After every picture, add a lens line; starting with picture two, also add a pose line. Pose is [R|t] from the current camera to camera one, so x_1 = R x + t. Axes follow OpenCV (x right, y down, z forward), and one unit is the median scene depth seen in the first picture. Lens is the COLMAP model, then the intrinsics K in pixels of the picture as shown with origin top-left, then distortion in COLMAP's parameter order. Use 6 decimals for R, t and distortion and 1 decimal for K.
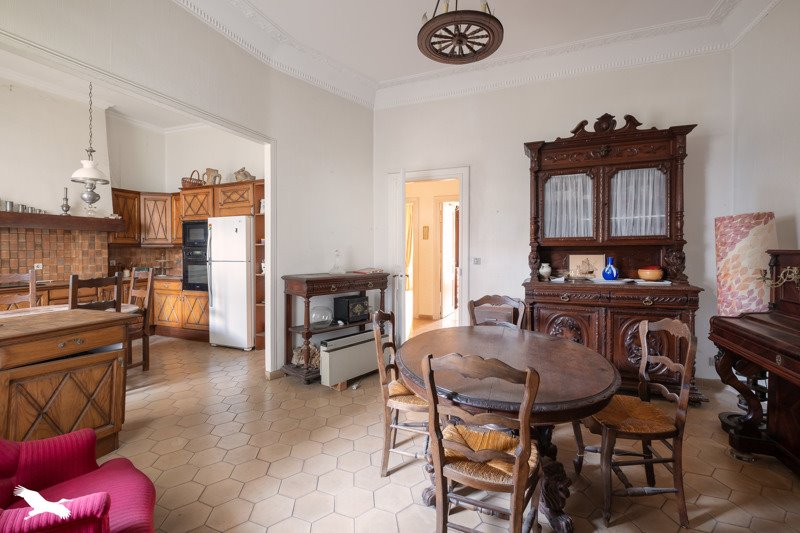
lens RADIAL K [[353.5, 0, 397.6], [0, 353.5, 249.1], [0, 0, 1]] dist [0.000298, 0.000030]
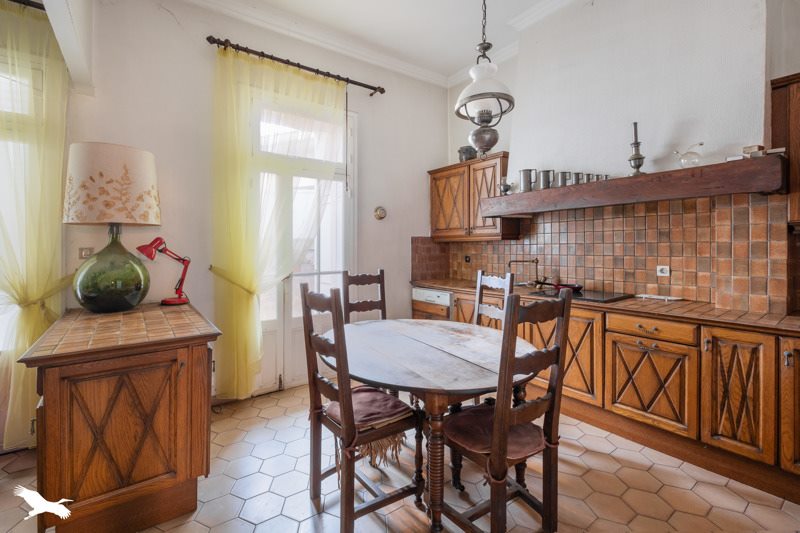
lens RADIAL K [[353.5, 0, 397.6], [0, 353.5, 249.1], [0, 0, 1]] dist [0.000298, 0.000030]
pose [[-0.523830, 0.009664, -0.851768, -0.293750], [0.004474, 0.999953, 0.008593, 0.006576], [0.851811, 0.000690, -0.523848, 0.923793]]
